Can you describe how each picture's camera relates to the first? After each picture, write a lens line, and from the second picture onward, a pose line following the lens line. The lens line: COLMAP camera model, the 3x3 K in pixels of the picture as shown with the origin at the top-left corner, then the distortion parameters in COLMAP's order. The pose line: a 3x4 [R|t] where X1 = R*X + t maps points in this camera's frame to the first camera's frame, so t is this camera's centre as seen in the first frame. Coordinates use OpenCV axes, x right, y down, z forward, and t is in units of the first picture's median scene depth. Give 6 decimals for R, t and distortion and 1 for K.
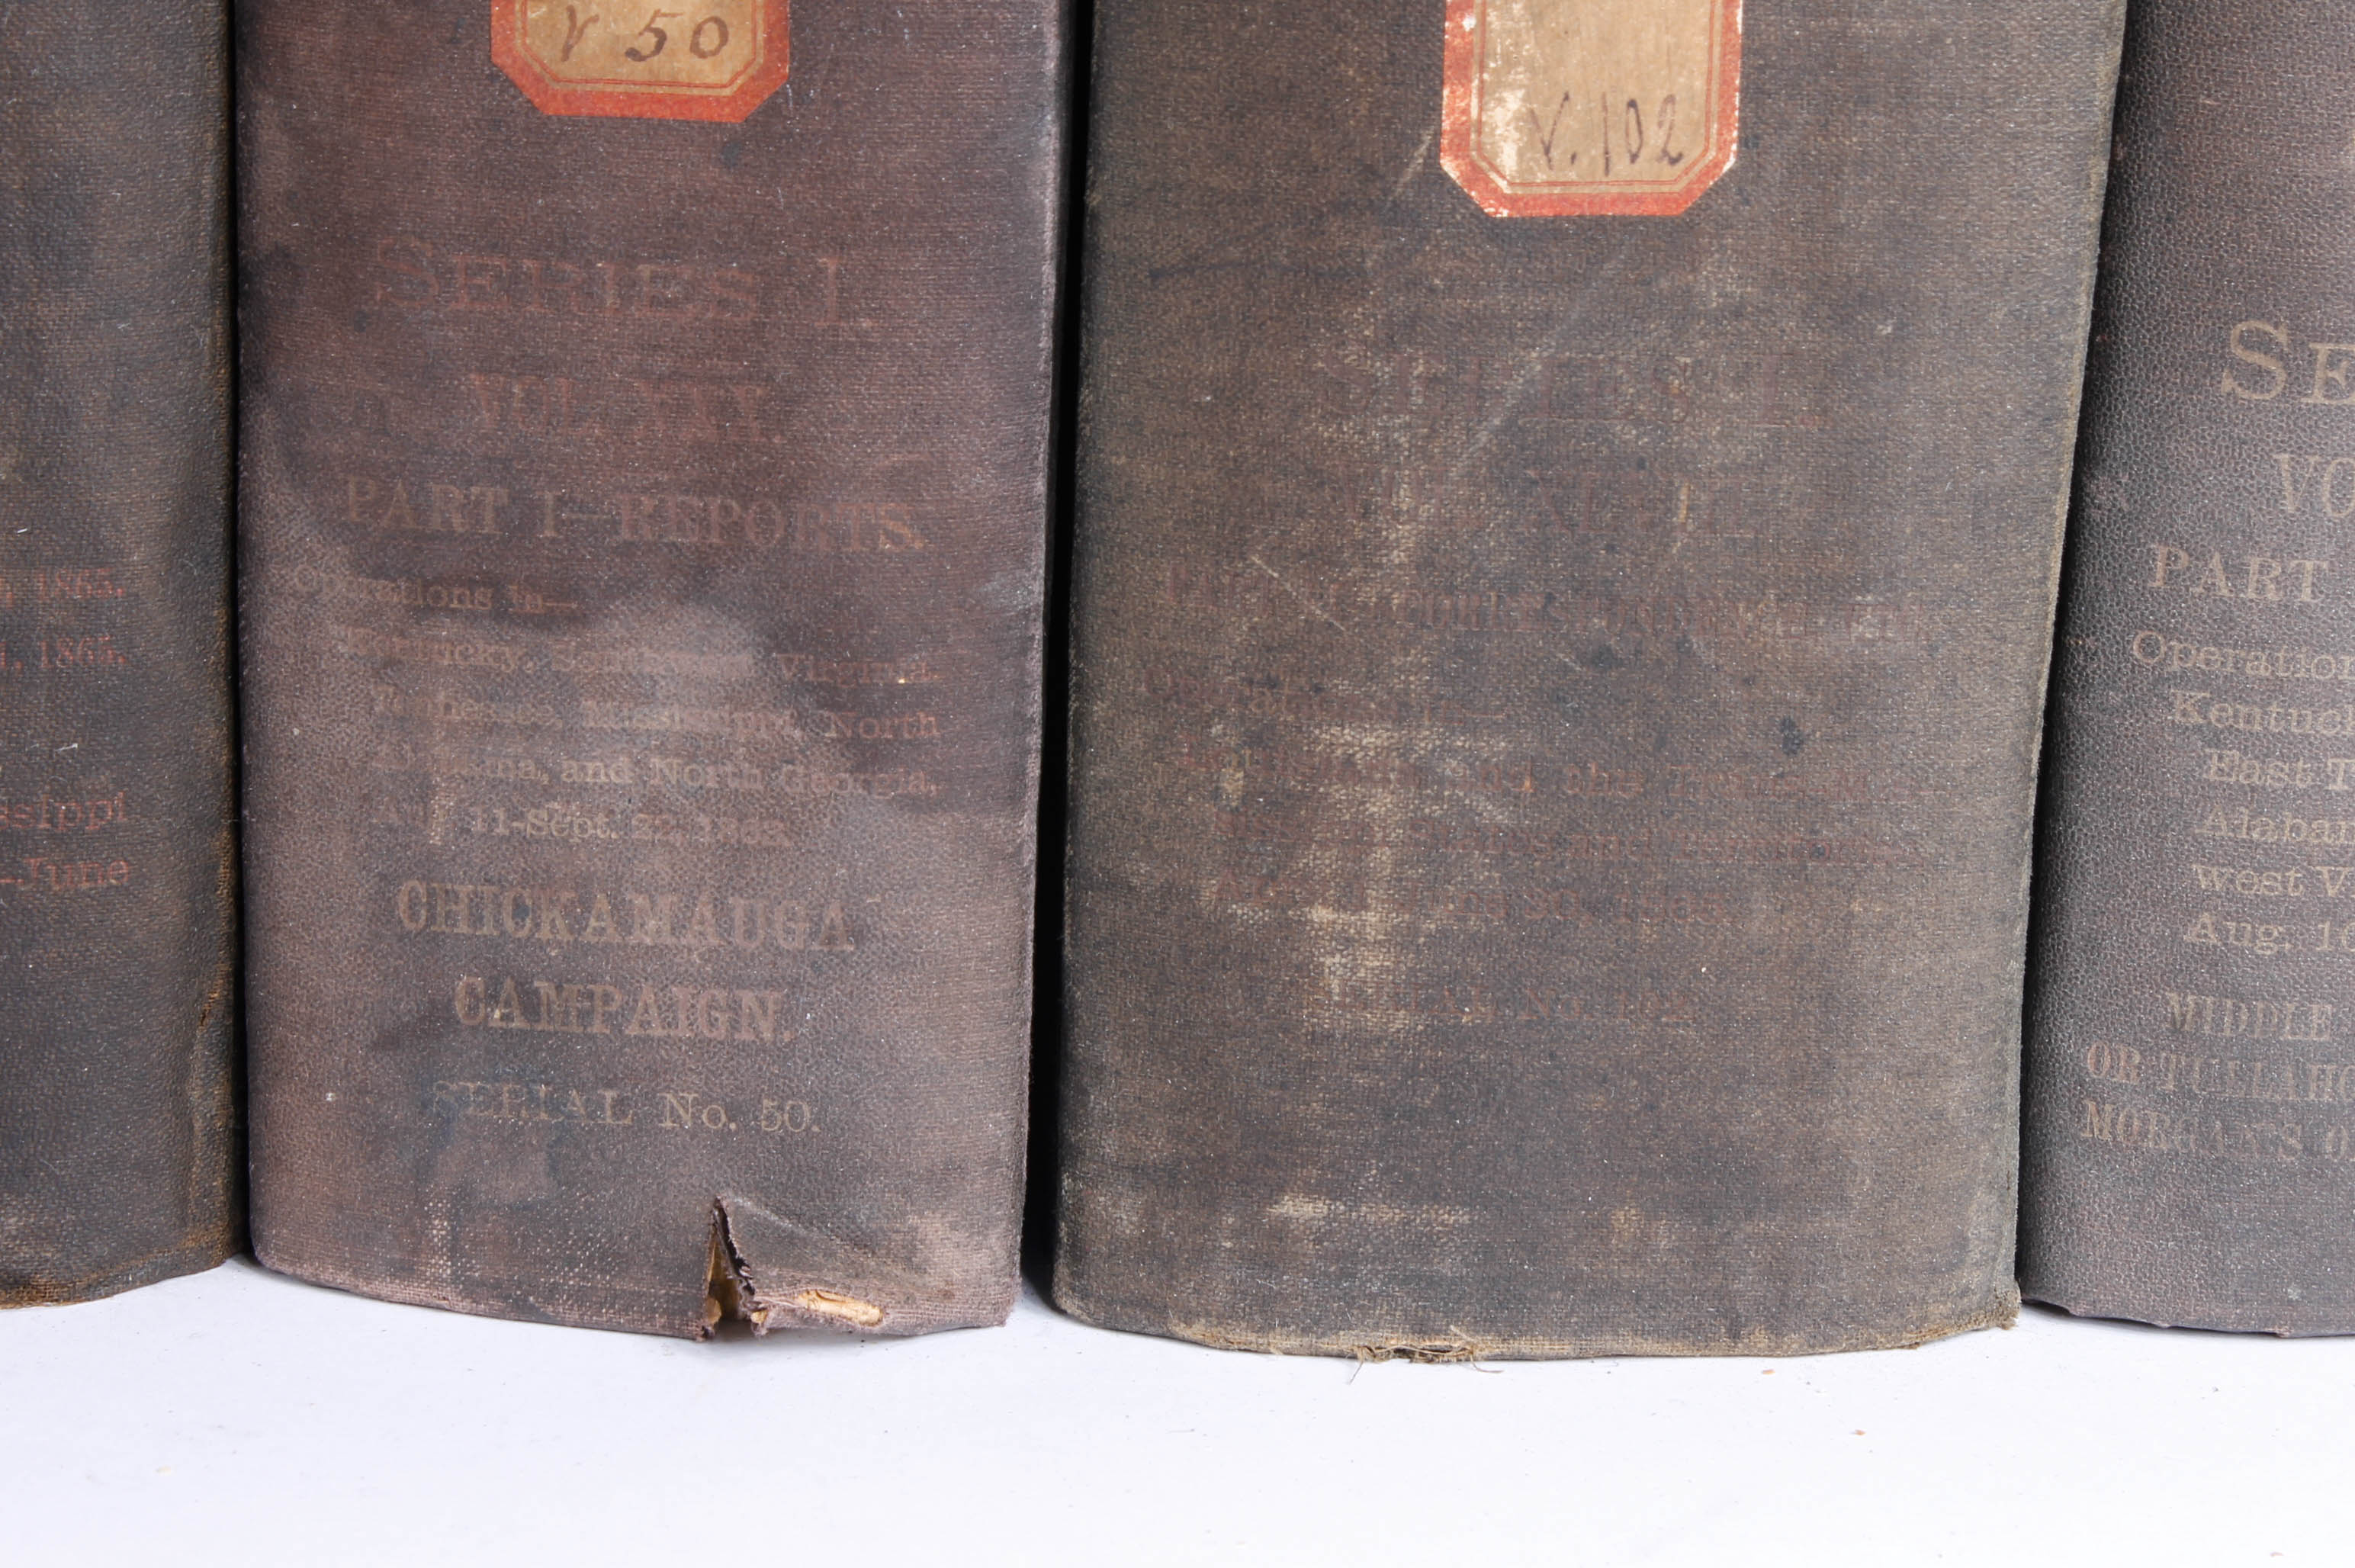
lens RADIAL K [[5923.2, 0, 1228.2], [0, 5923.2, 835.0], [0, 0, 1]] dist [0.052364, 0.673175]
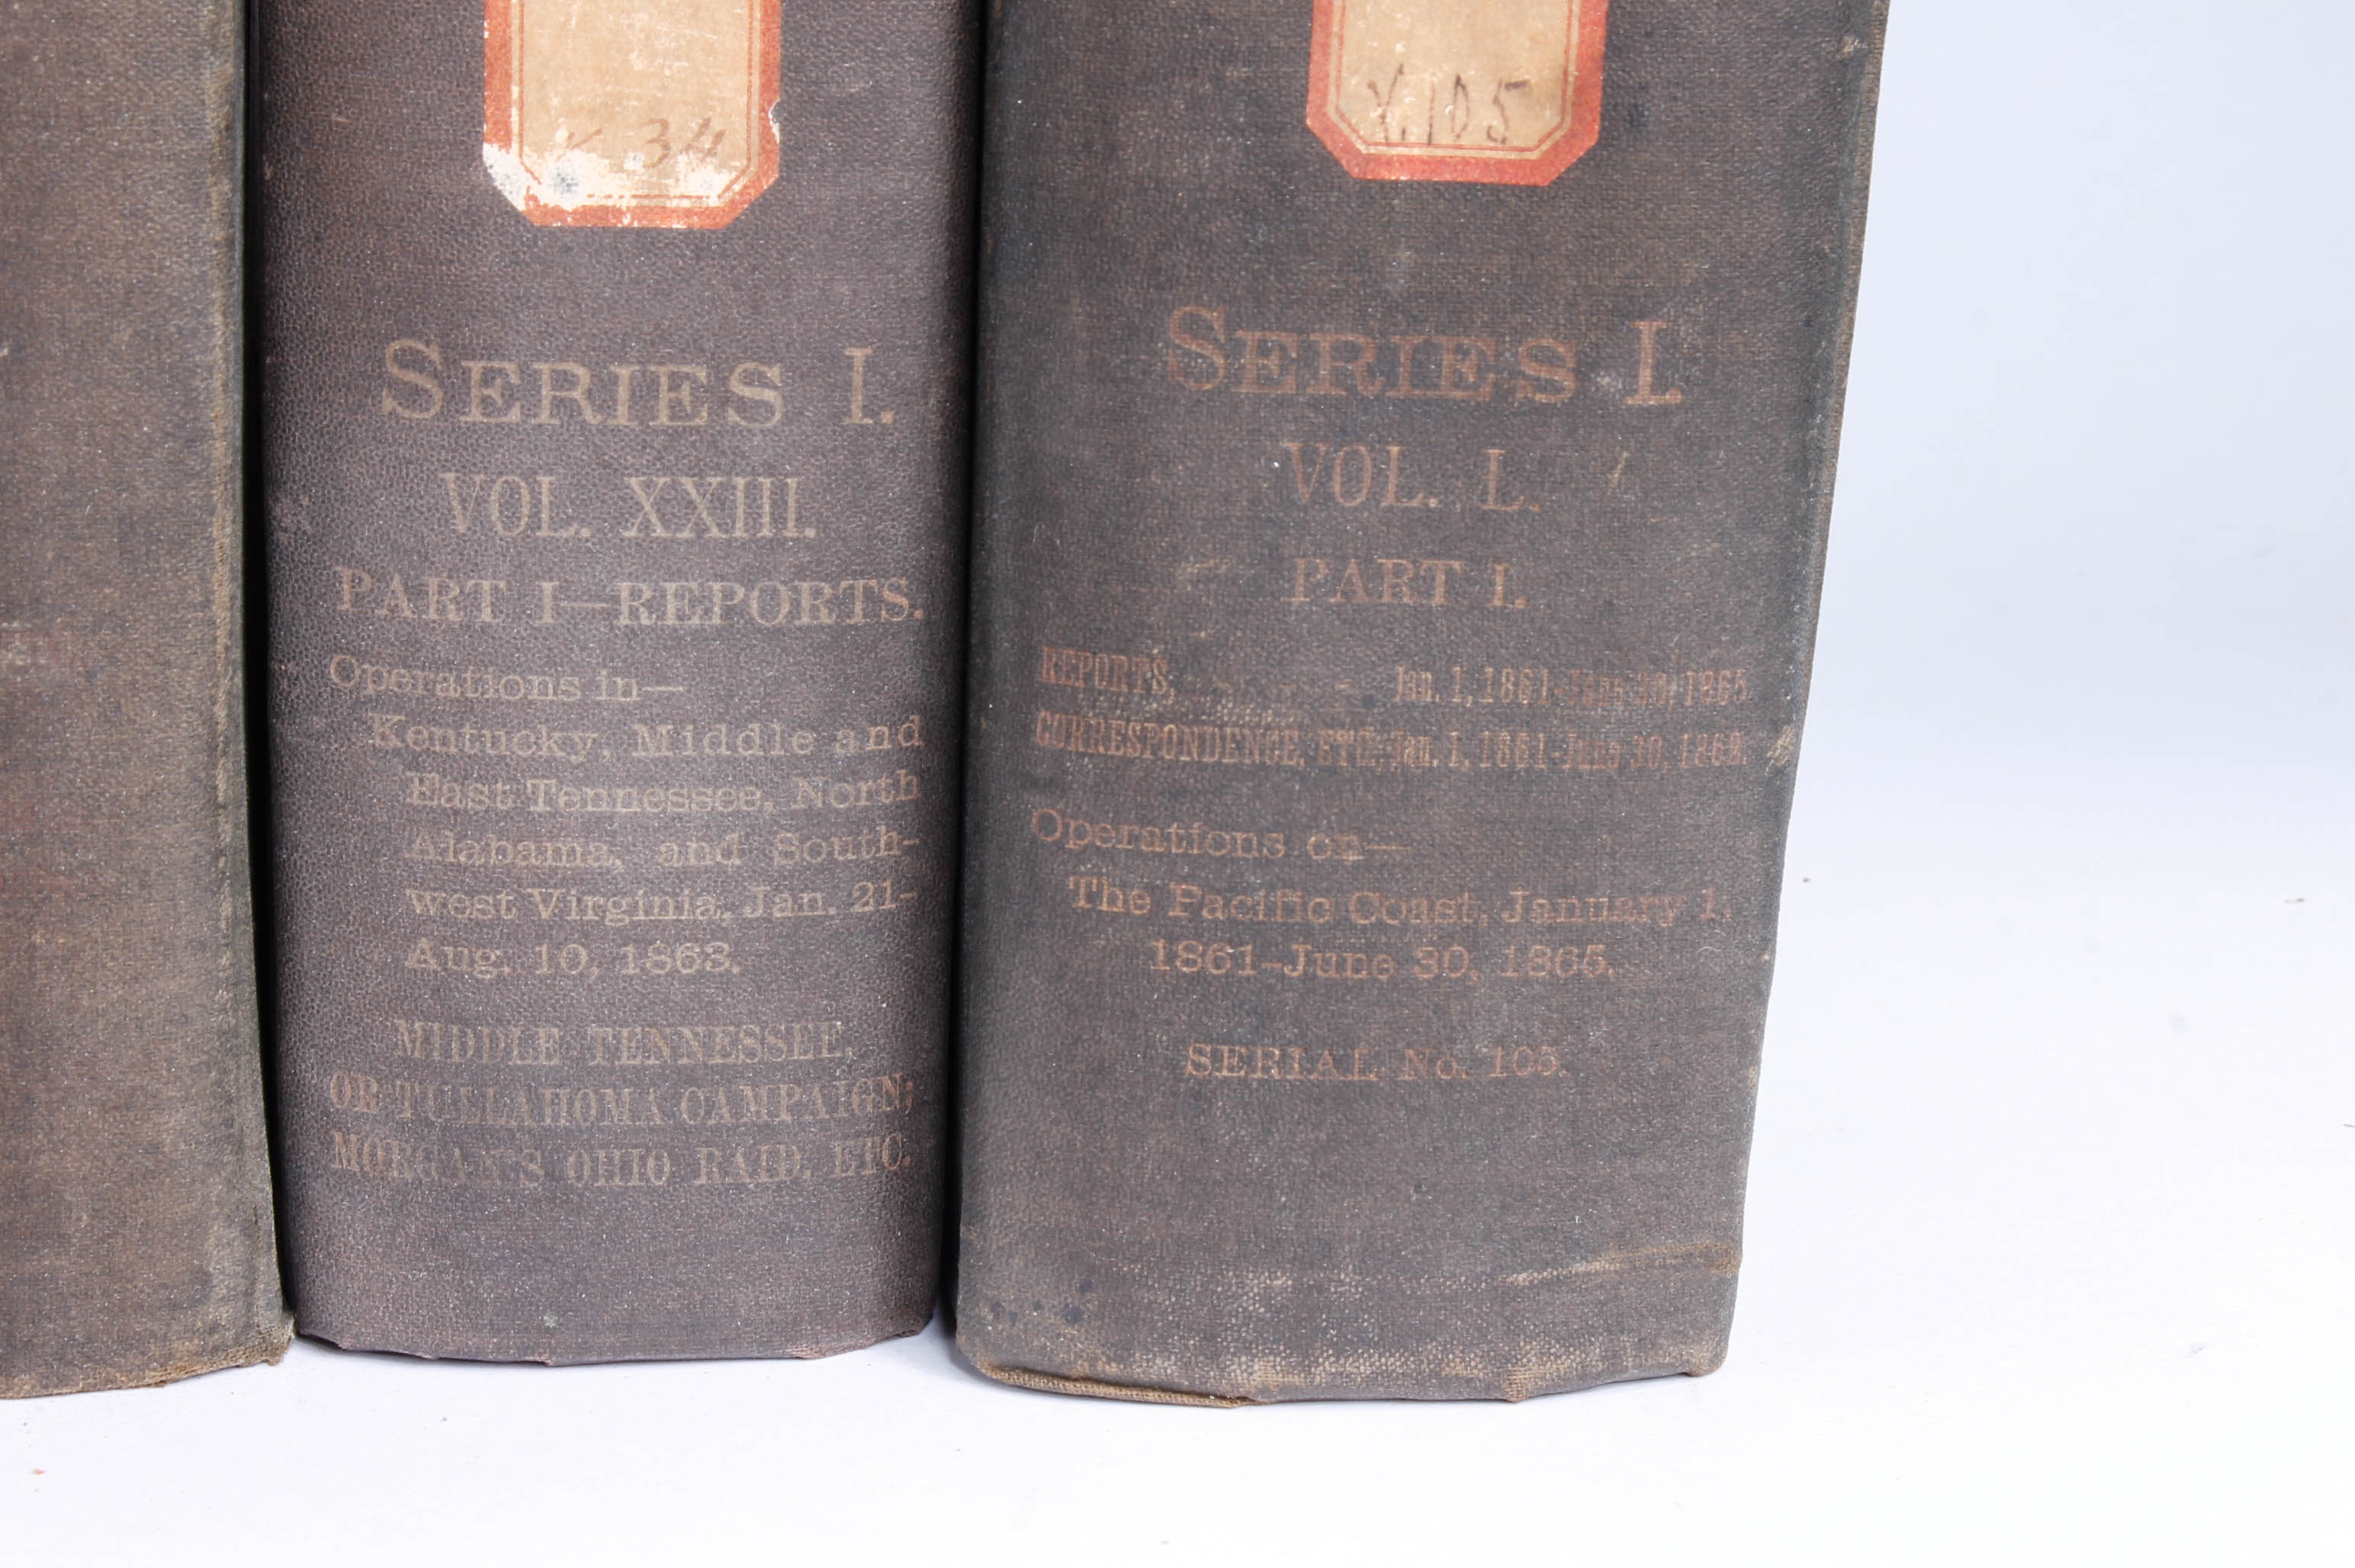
lens RADIAL K [[5923.2, 0, 1228.2], [0, 5923.2, 835.0], [0, 0, 1]] dist [0.052364, 0.673175]
pose [[0.999581, -0.020273, 0.020664, 0.281436], [0.020620, 0.999647, -0.016731, 0.015390], [-0.020318, 0.017150, 0.999646, 0.006464]]
